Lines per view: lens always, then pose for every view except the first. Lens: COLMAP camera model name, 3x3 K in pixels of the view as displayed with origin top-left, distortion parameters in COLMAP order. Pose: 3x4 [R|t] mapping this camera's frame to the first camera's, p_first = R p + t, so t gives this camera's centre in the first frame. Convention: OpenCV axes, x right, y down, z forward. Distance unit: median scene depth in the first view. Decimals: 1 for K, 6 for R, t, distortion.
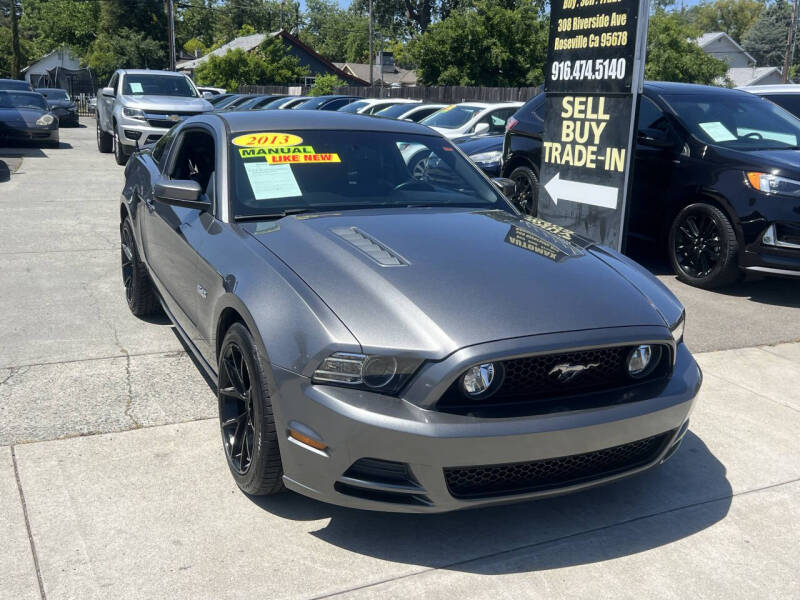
lens RADIAL K [[851.4, 0, 403.0], [0, 851.4, 302.6], [0, 0, 1]] dist [0.017288, 0.000000]
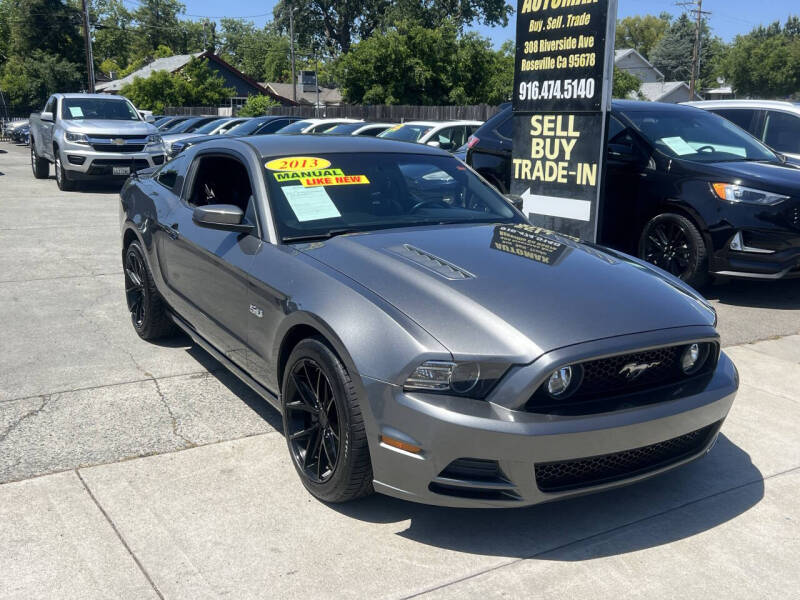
lens RADIAL K [[851.4, 0, 401.5], [0, 851.4, 308.6], [0, 0, 1]] dist [0.017288, 0.000000]
pose [[0.995197, -0.037280, 0.090513, -0.133286], [0.038473, 0.999194, -0.011471, 0.002132], [-0.090012, 0.014898, 0.995829, -0.041039]]
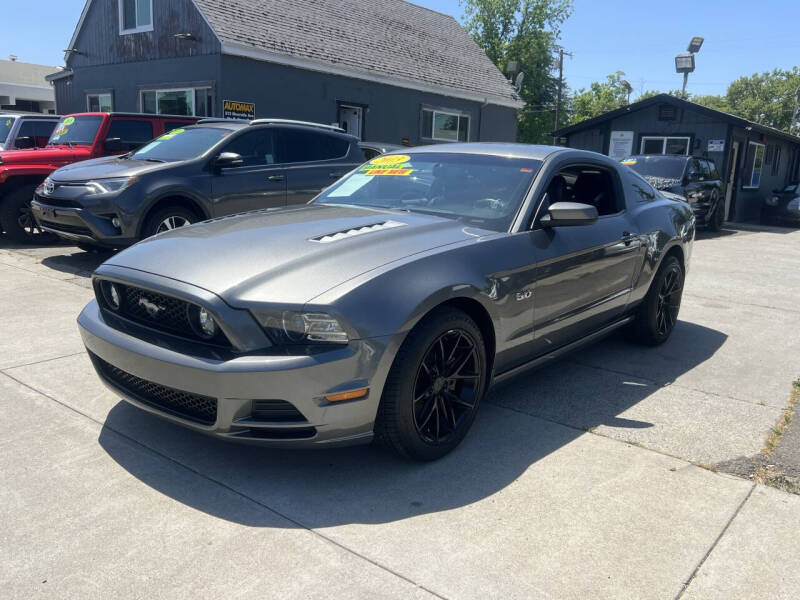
lens RADIAL K [[692.9, 0, 387.4], [0, 692.9, 298.3], [0, 0, 1]] dist [0.020791, -0.007772]
pose [[0.412358, 0.163249, -0.896276, 0.813711], [-0.248830, 0.966588, 0.061574, -0.051143], [0.876381, 0.197629, 0.439202, 0.574986]]
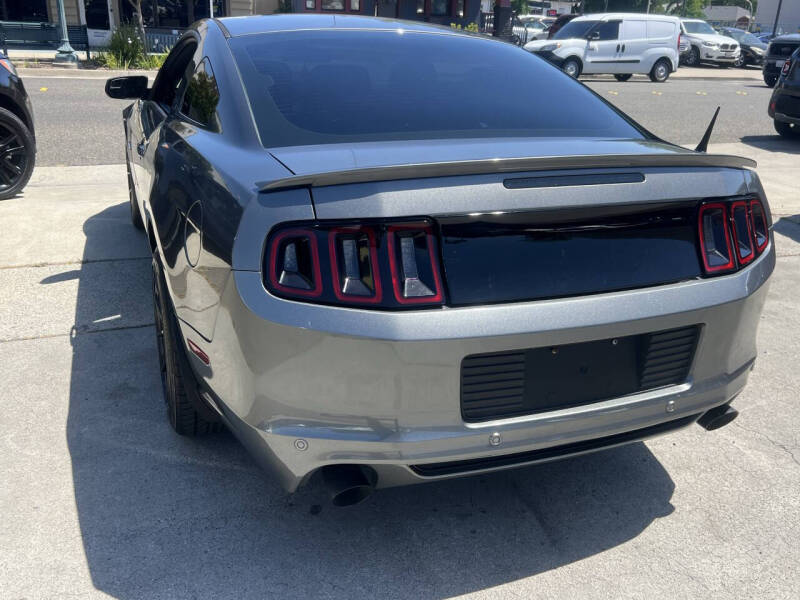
lens RADIAL K [[692.9, 0, 395.6], [0, 692.9, 303.9], [0, 0, 1]] dist [0.020791, -0.007772]
pose [[-0.995324, -0.090590, 0.033532, -0.238760], [-0.053352, 0.804929, 0.590967, -0.453294], [-0.080526, 0.586415, -0.805998, 1.918252]]
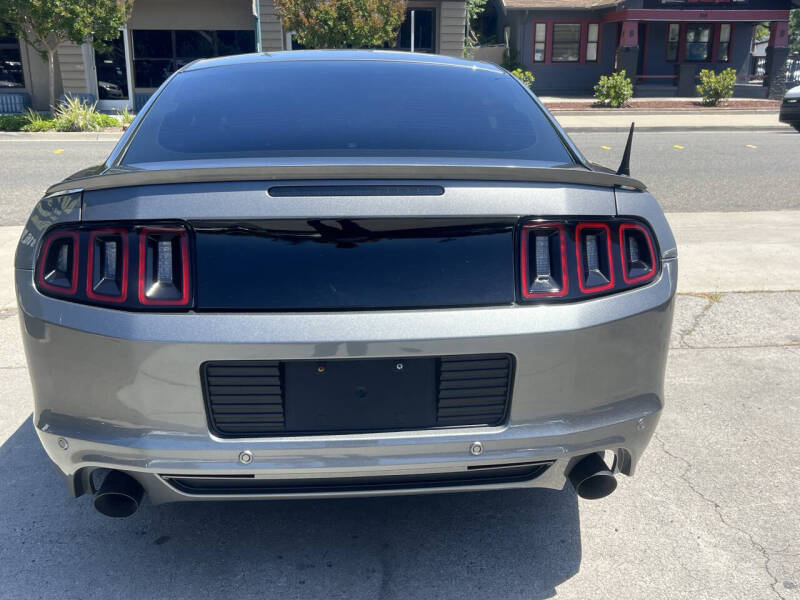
lens RADIAL K [[817.2, 0, 404.4], [0, 817.2, 297.5], [0, 0, 1]] dist [0.027397, 0.000000]
pose [[-0.938913, -0.121561, 0.321970, -0.489680], [0.054116, 0.871755, 0.486944, -0.446133], [-0.339873, 0.474622, -0.811924, 1.928194]]
